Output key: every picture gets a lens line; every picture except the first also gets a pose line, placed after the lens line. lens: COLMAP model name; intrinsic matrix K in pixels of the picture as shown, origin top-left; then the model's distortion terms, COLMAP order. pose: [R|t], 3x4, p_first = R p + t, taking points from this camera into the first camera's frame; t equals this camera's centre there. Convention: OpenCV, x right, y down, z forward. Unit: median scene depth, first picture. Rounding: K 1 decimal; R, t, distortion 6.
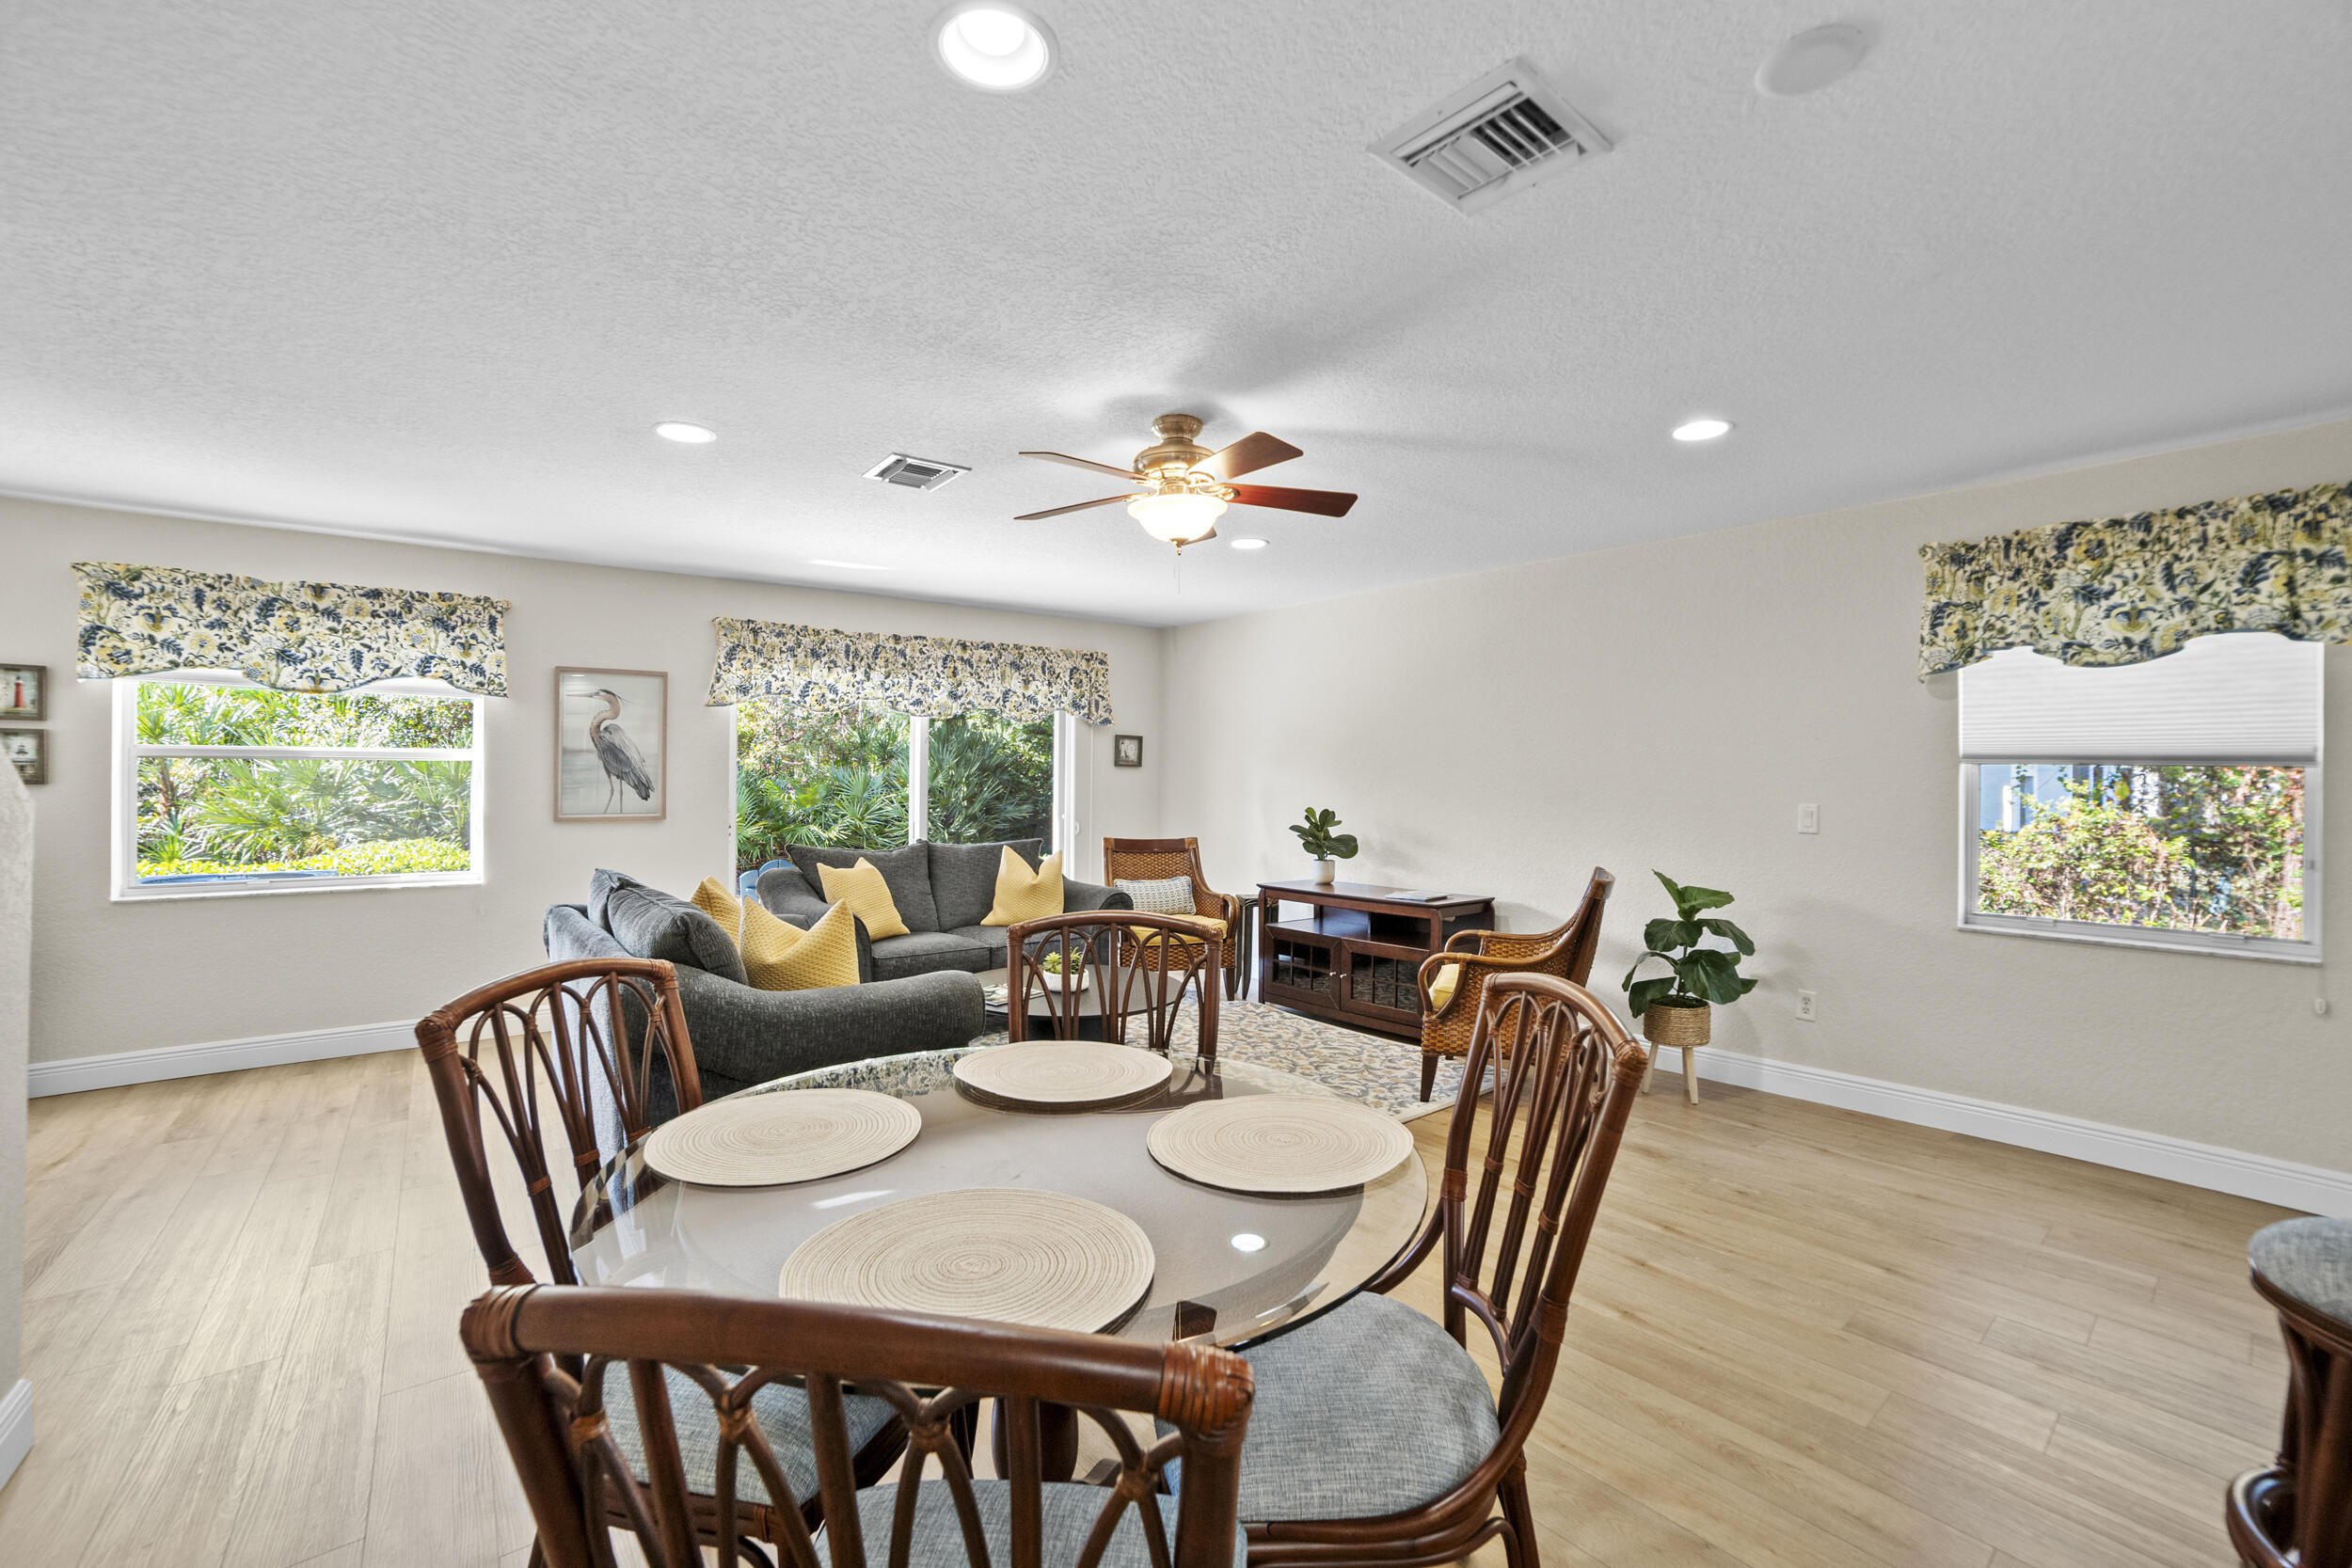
lens RADIAL K [[974.9, 0, 1172.3], [0, 974.9, 779.9], [0, 0, 1]] dist [-0.097143, 0.033227]
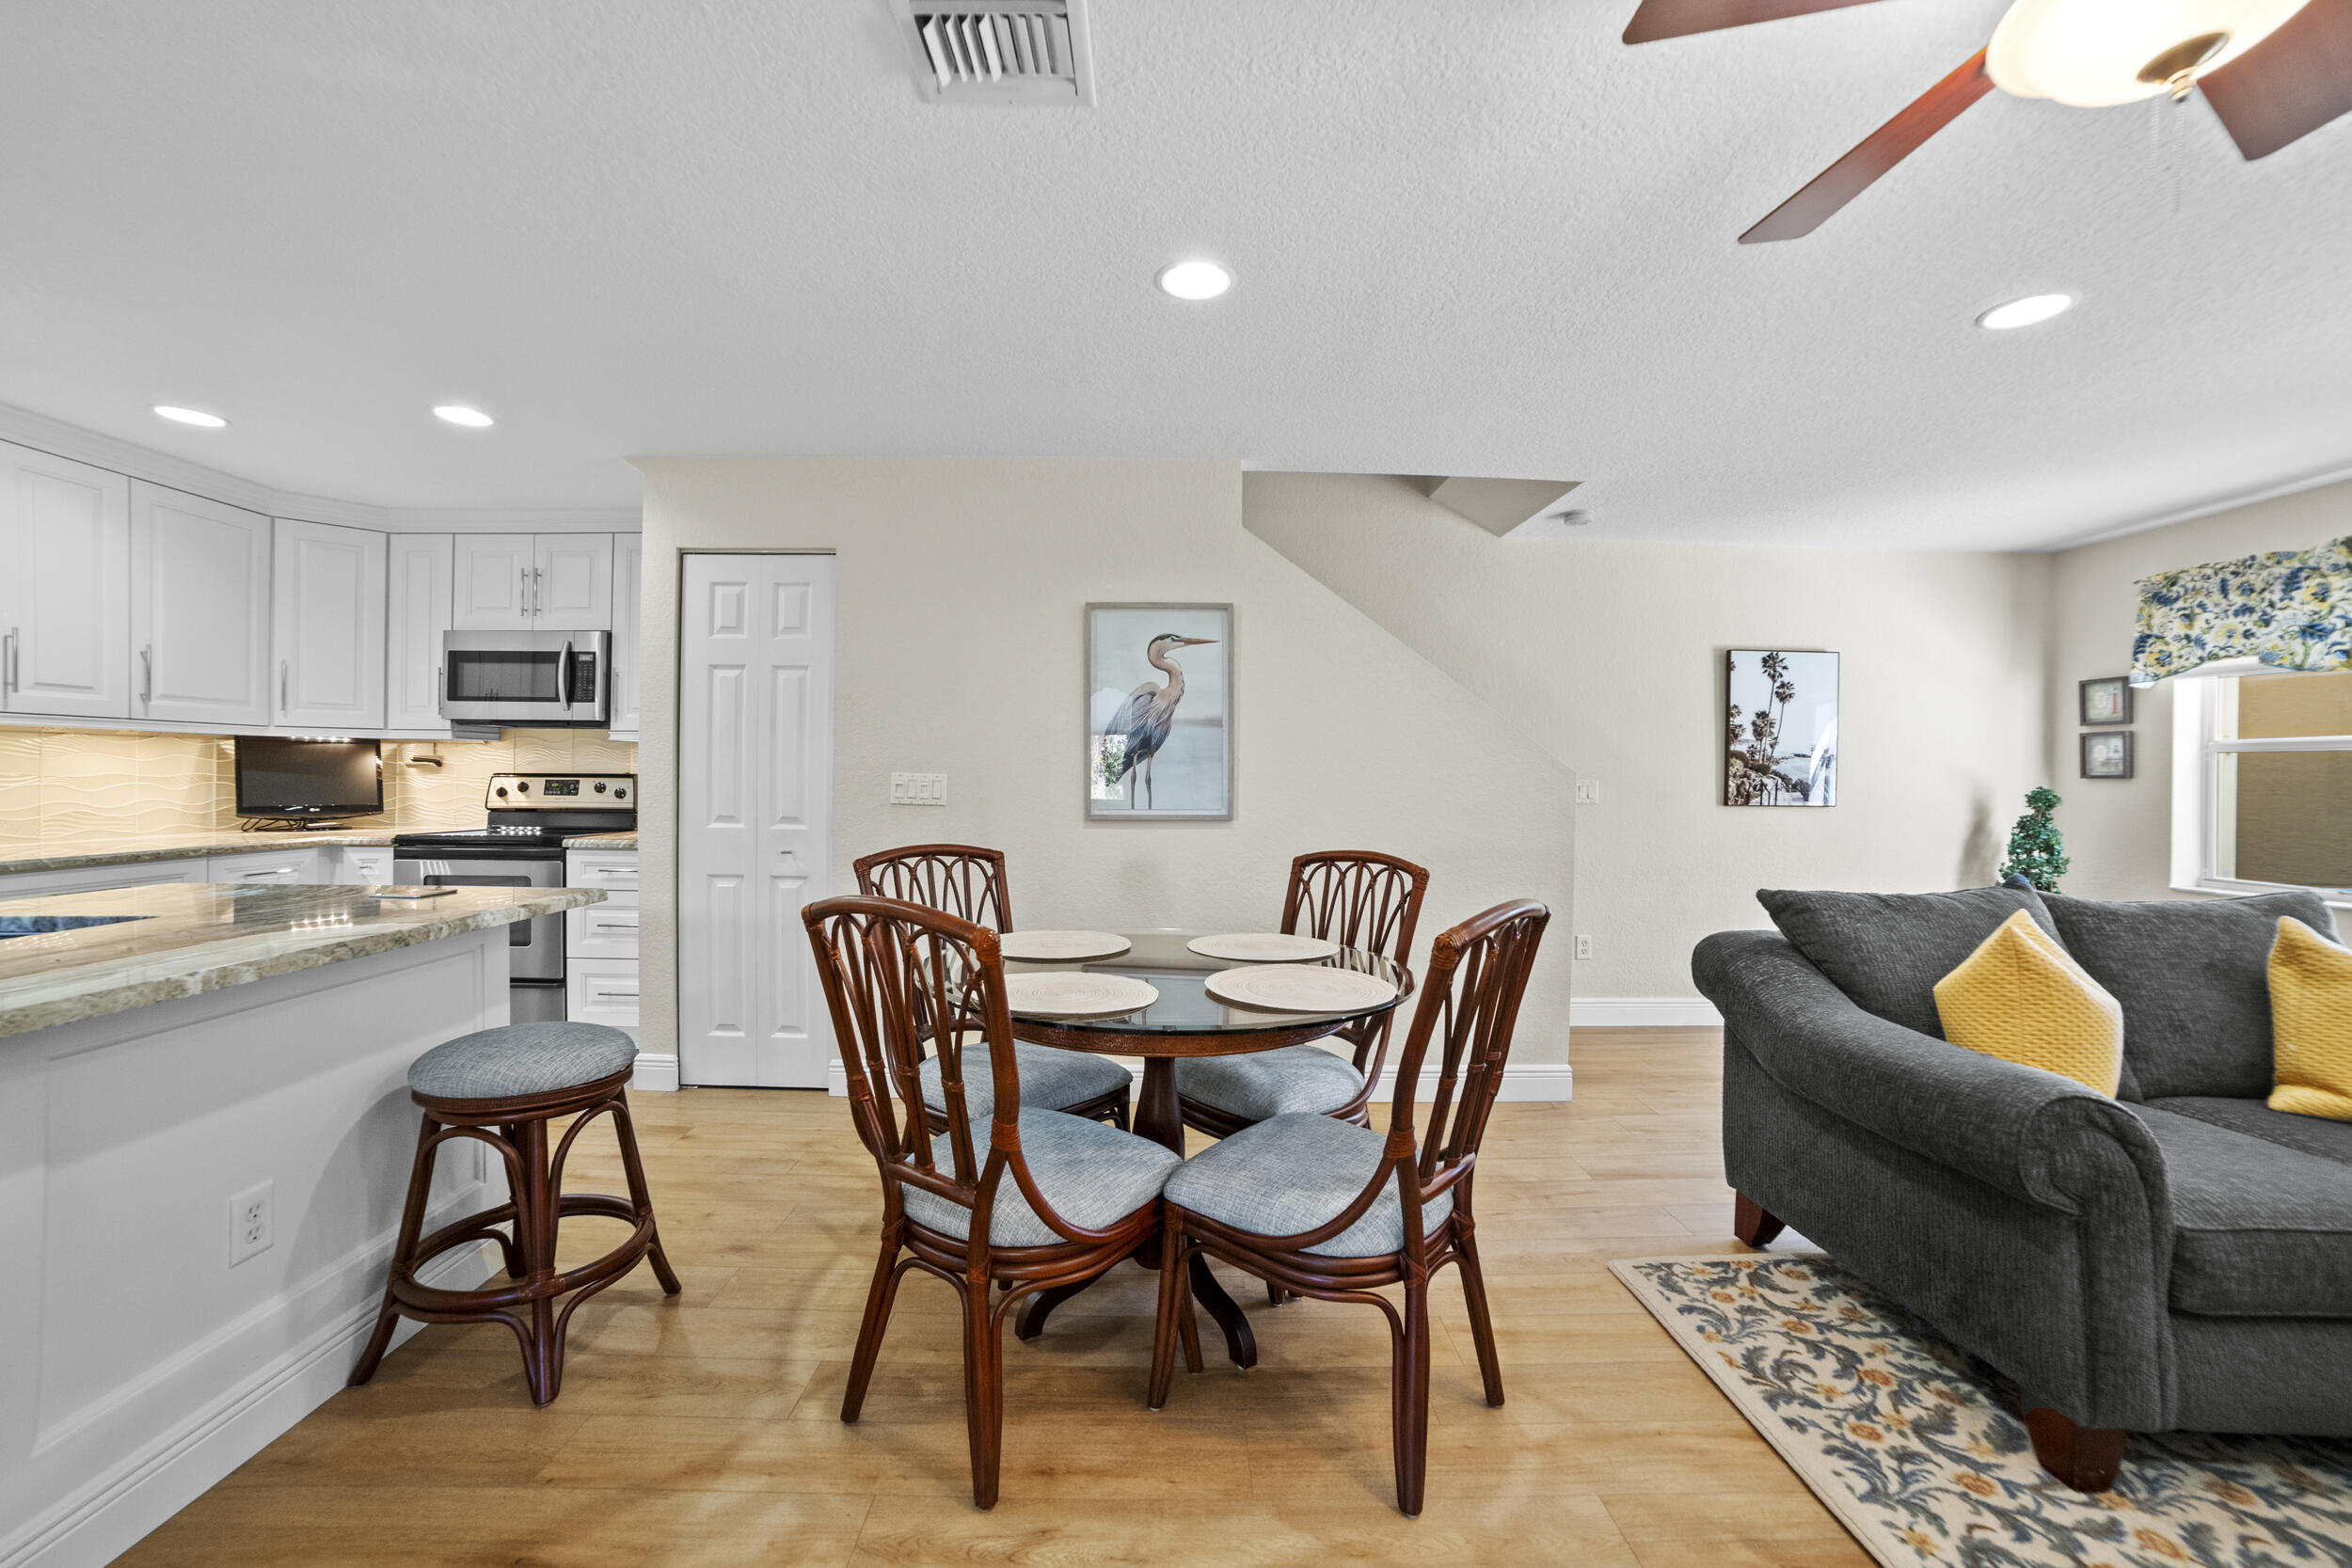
lens RADIAL K [[952.7, 0, 1175.3], [0, 952.7, 778.8], [0, 0, 1]] dist [-0.079584, 0.031909]
pose [[-0.607338, -0.008127, -0.794402, 0.355603], [-0.017915, 0.999833, 0.003468, 0.020165], [0.794241, 0.016338, -0.607383, 0.637607]]
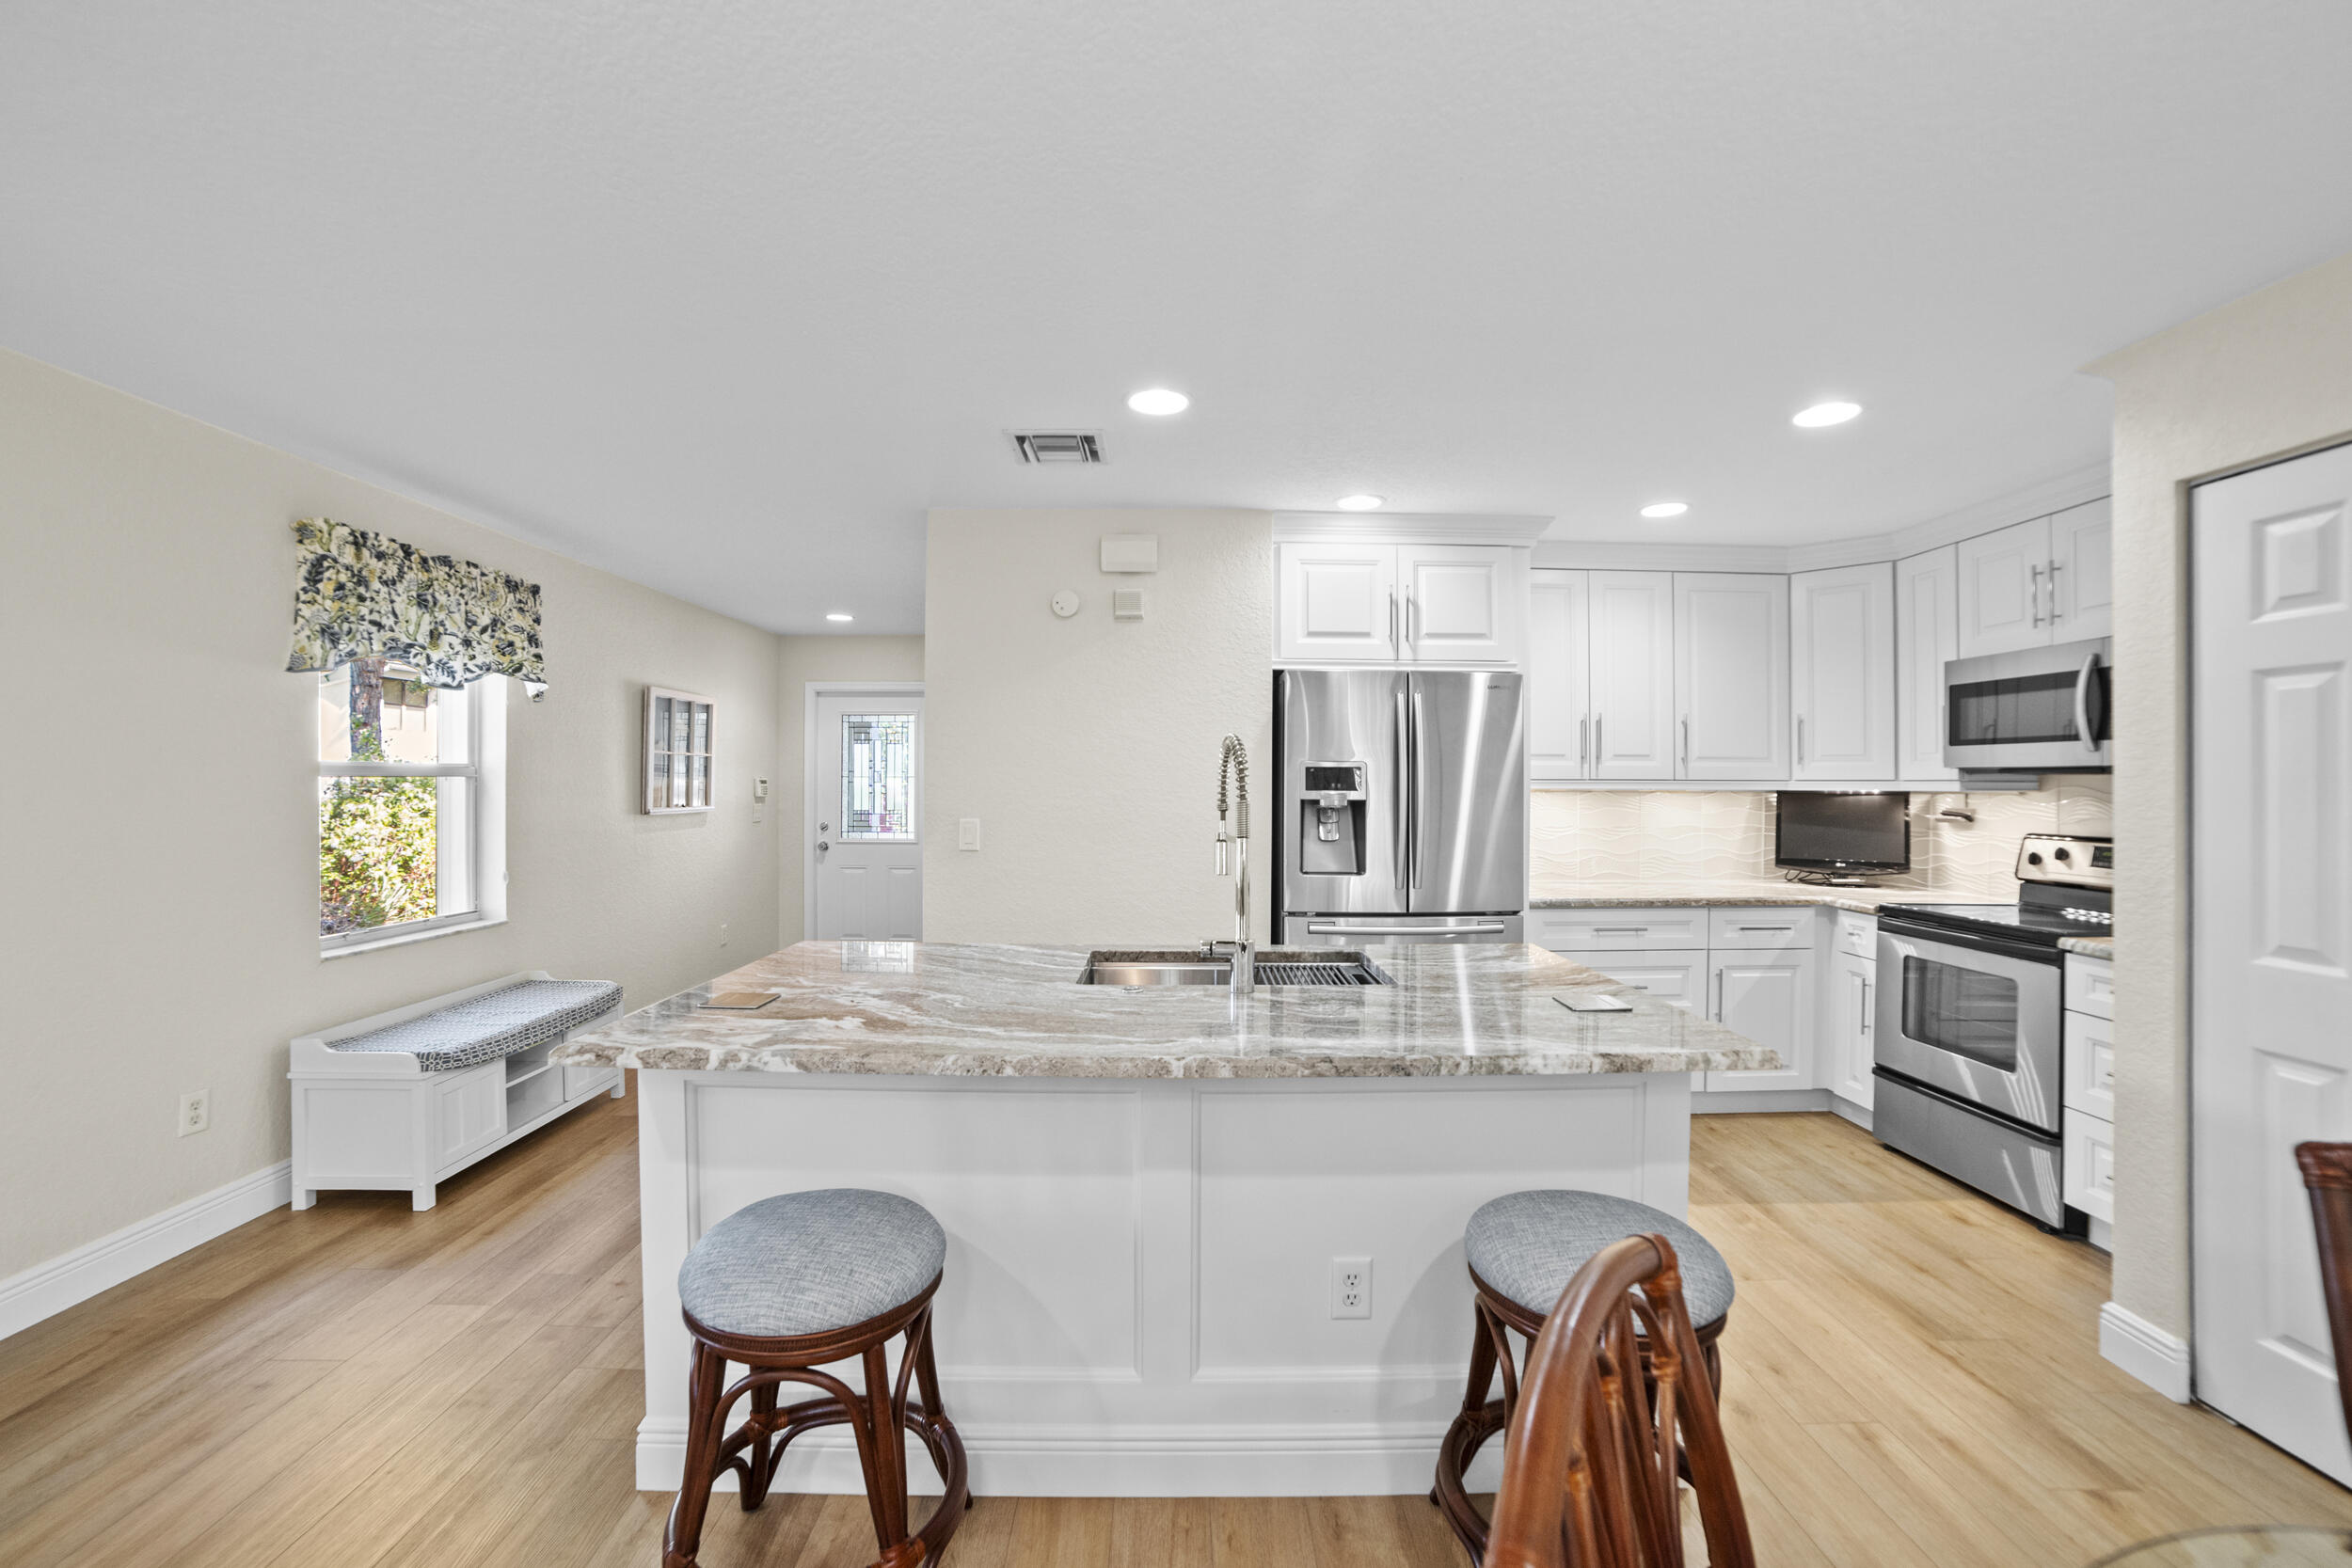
lens RADIAL K [[960.8, 0, 1176.4], [0, 960.8, 779.1], [0, 0, 1]] dist [-0.088916, 0.033911]
pose [[-0.789918, -0.008456, 0.613154, 0.094517], [-0.007140, 0.999964, 0.004591, -0.015286], [-0.613171, -0.000751, -0.789950, 0.482823]]
